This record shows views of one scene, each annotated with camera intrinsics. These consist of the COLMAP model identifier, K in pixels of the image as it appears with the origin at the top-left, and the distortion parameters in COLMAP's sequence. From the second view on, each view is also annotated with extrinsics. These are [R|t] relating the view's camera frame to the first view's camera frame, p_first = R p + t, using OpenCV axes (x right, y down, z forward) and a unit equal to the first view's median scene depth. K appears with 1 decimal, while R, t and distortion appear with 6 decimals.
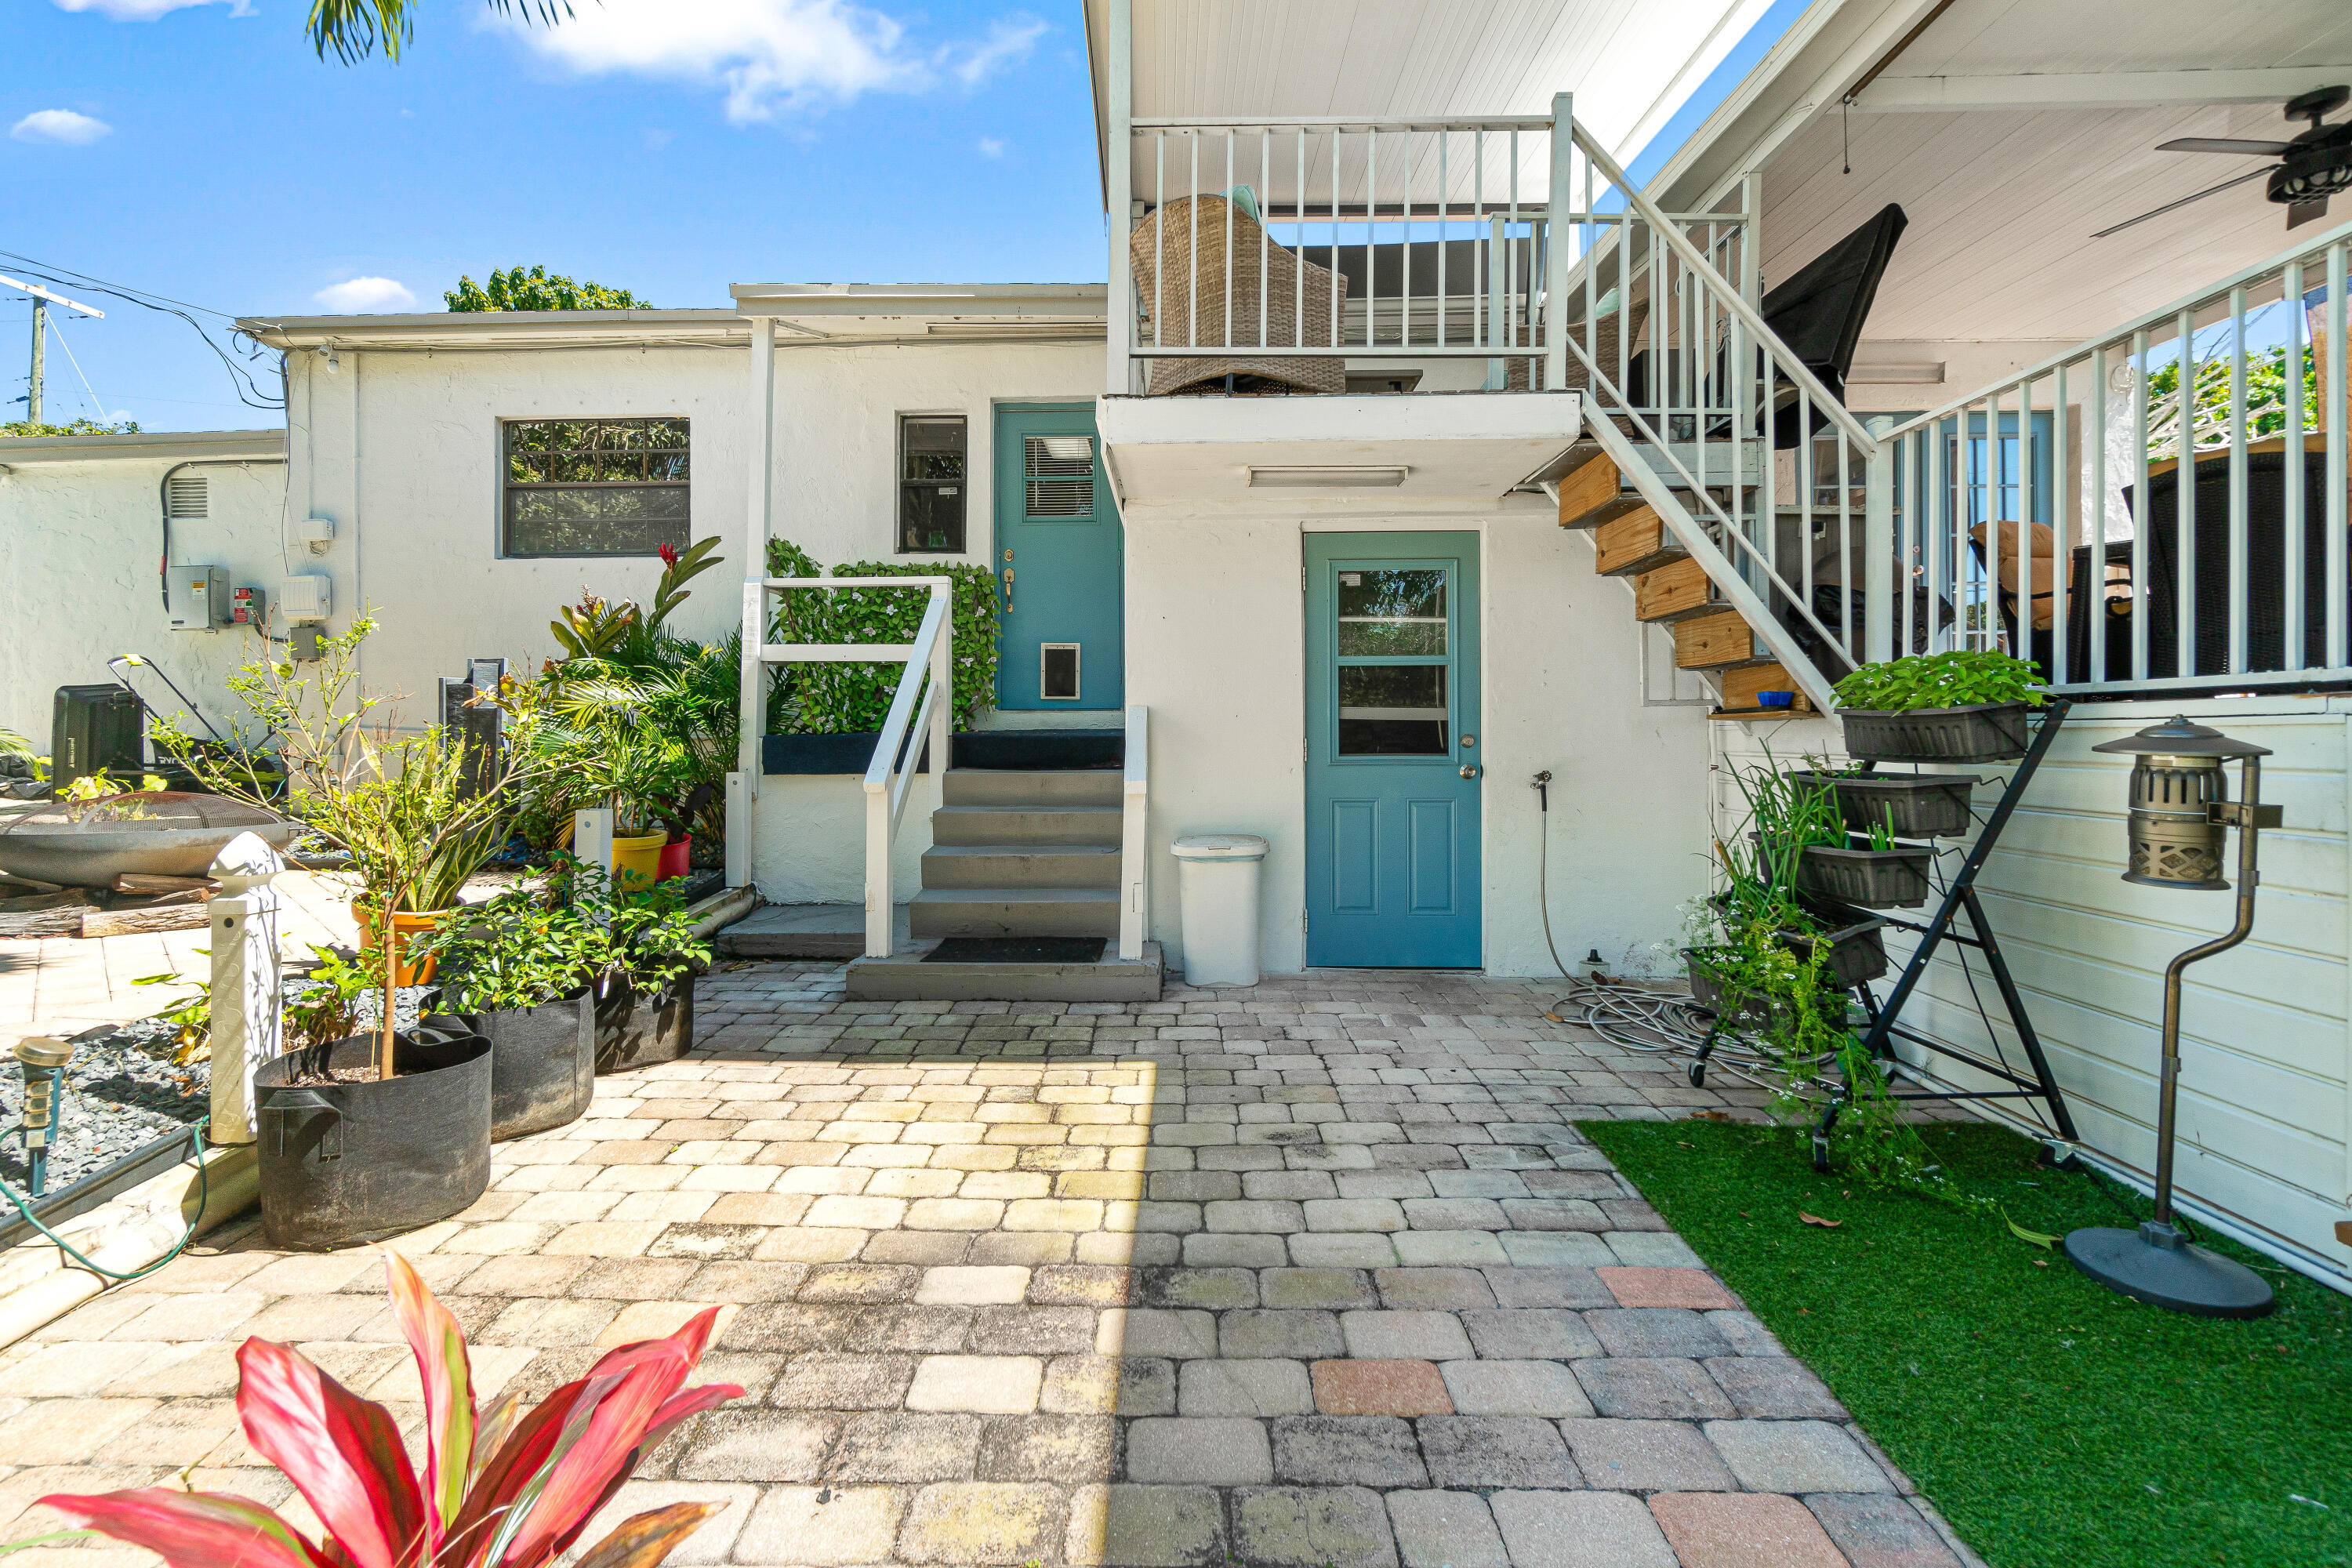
lens RADIAL K [[1038.2, 0, 1153.0], [0, 1038.2, 720.4], [0, 0, 1]] dist [-0.007353, 0.002886]
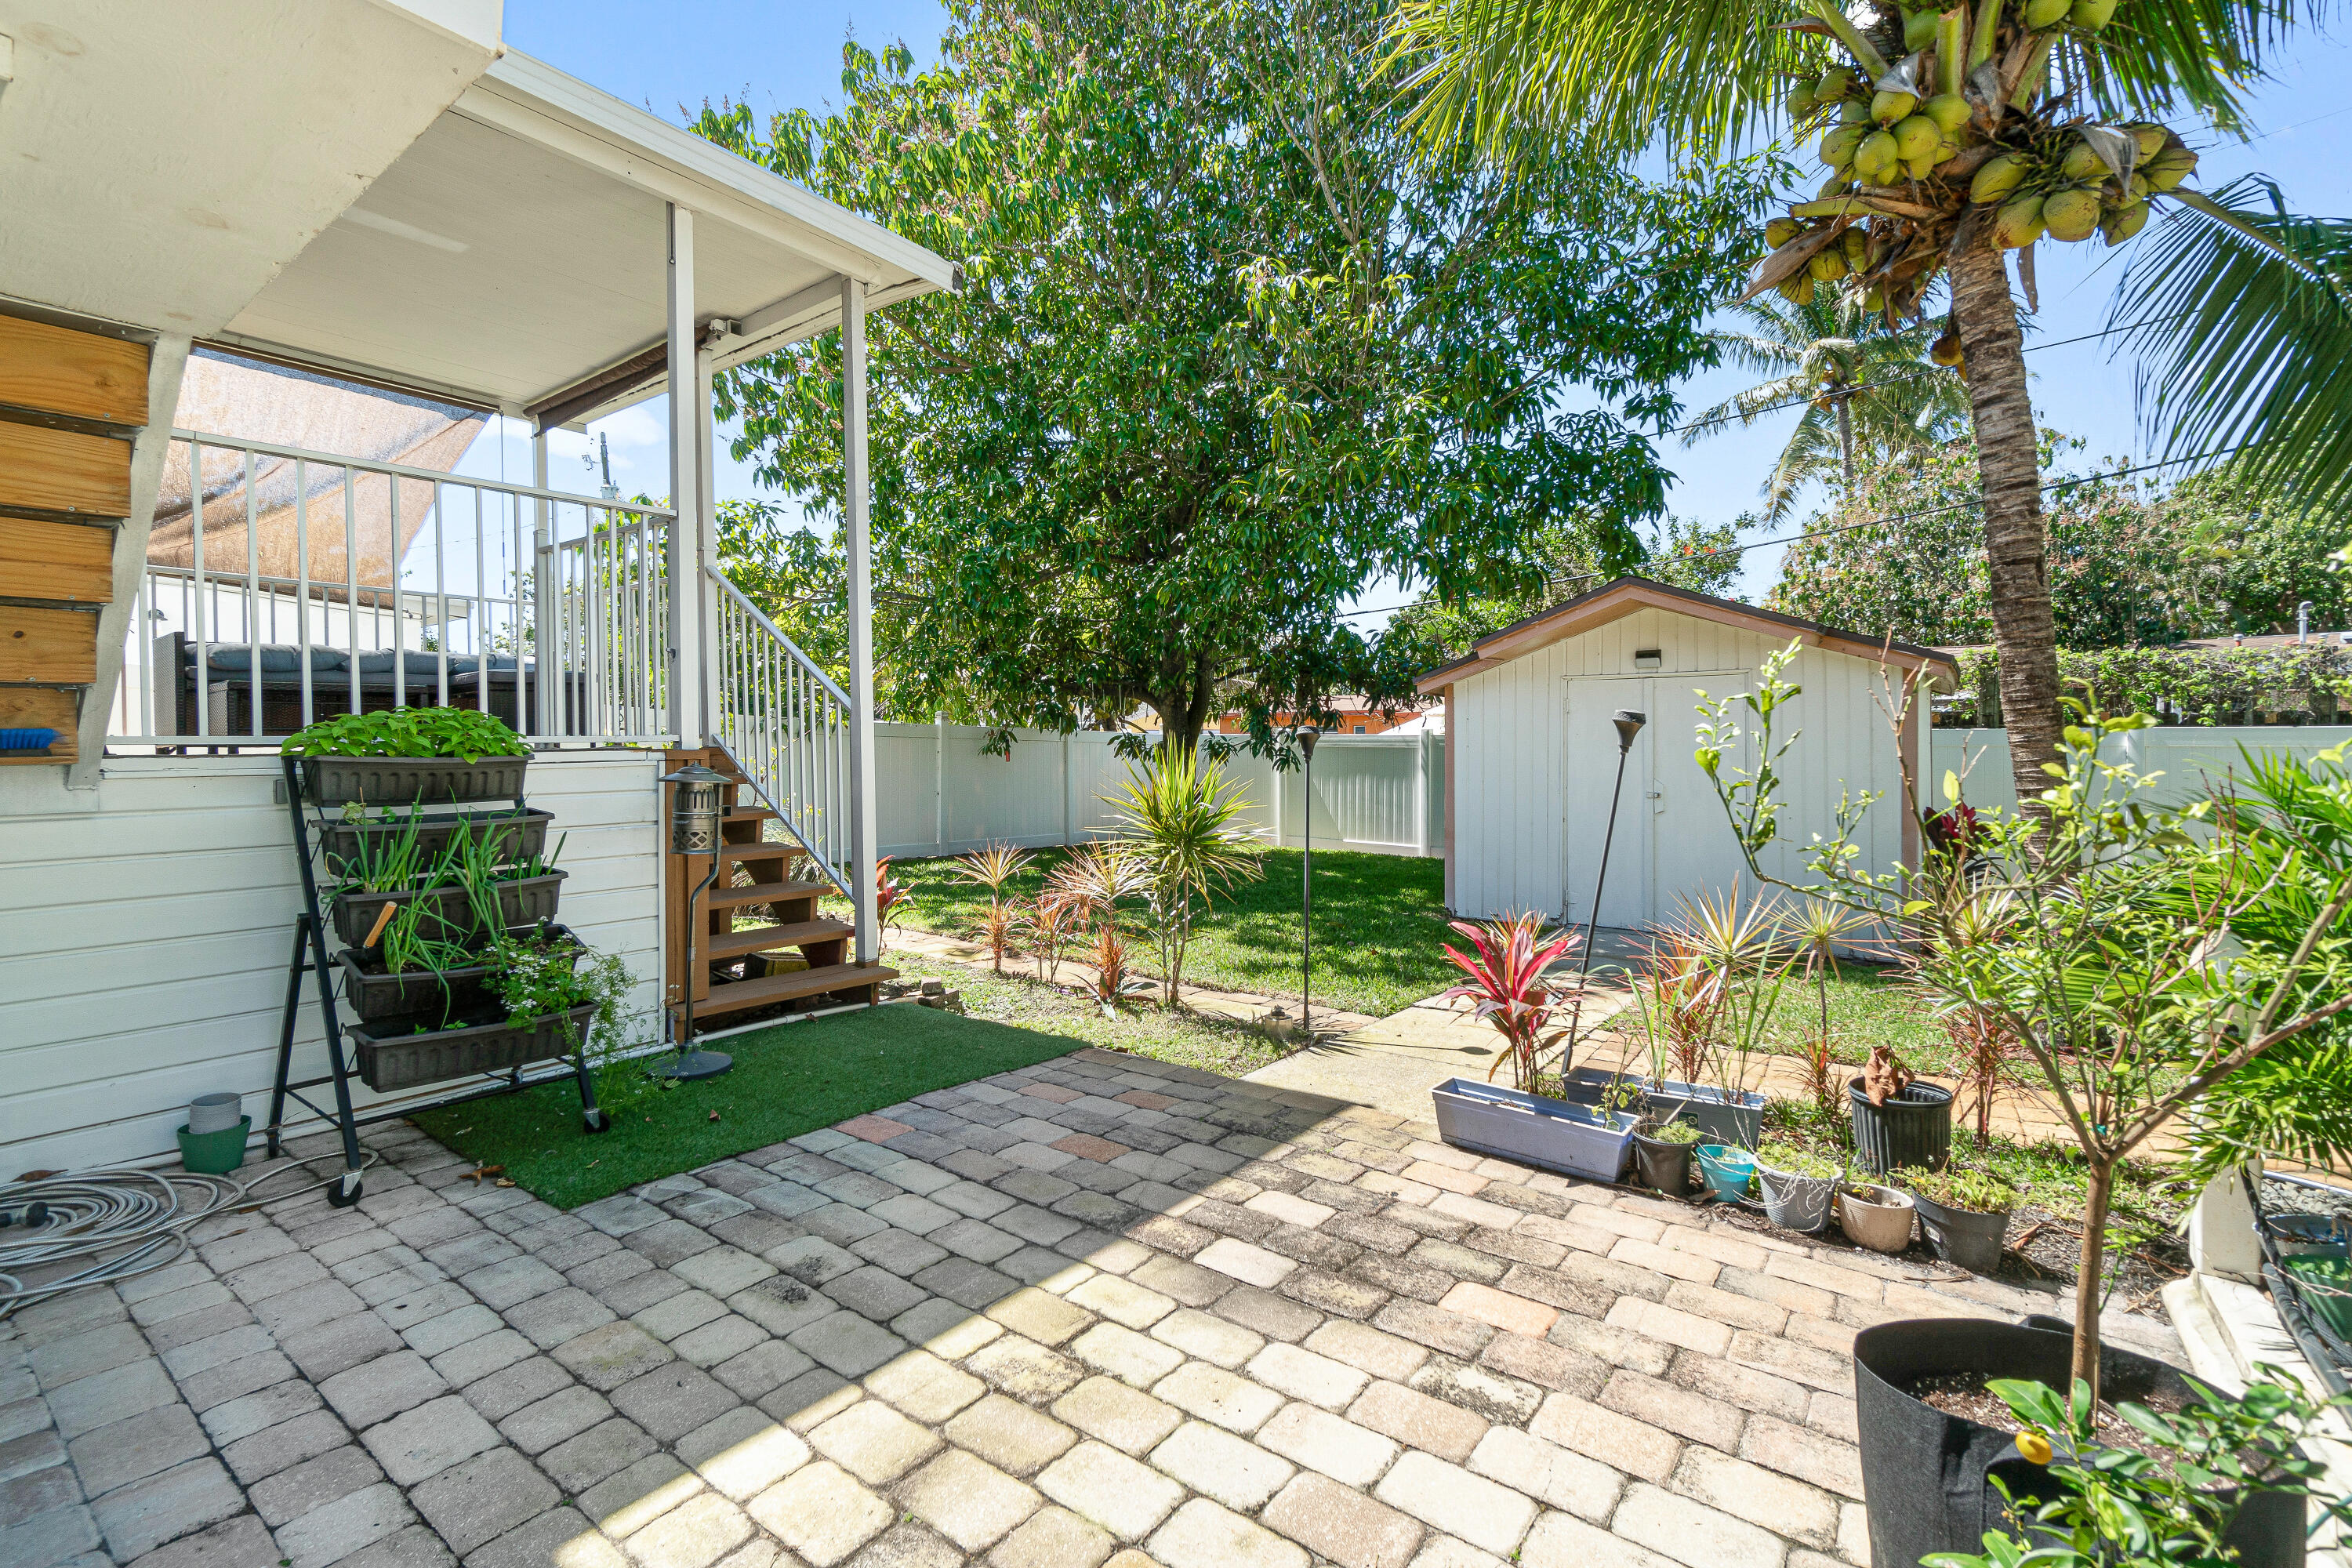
lens RADIAL K [[1038.2, 0, 1196.6], [0, 1038.2, 769.8], [0, 0, 1]] dist [-0.007353, 0.002886]
pose [[-0.824373, -0.014126, 0.565871, -0.680350], [-0.004968, 0.999831, 0.017722, -0.021146], [-0.566025, 0.011798, -0.824304, 1.738403]]
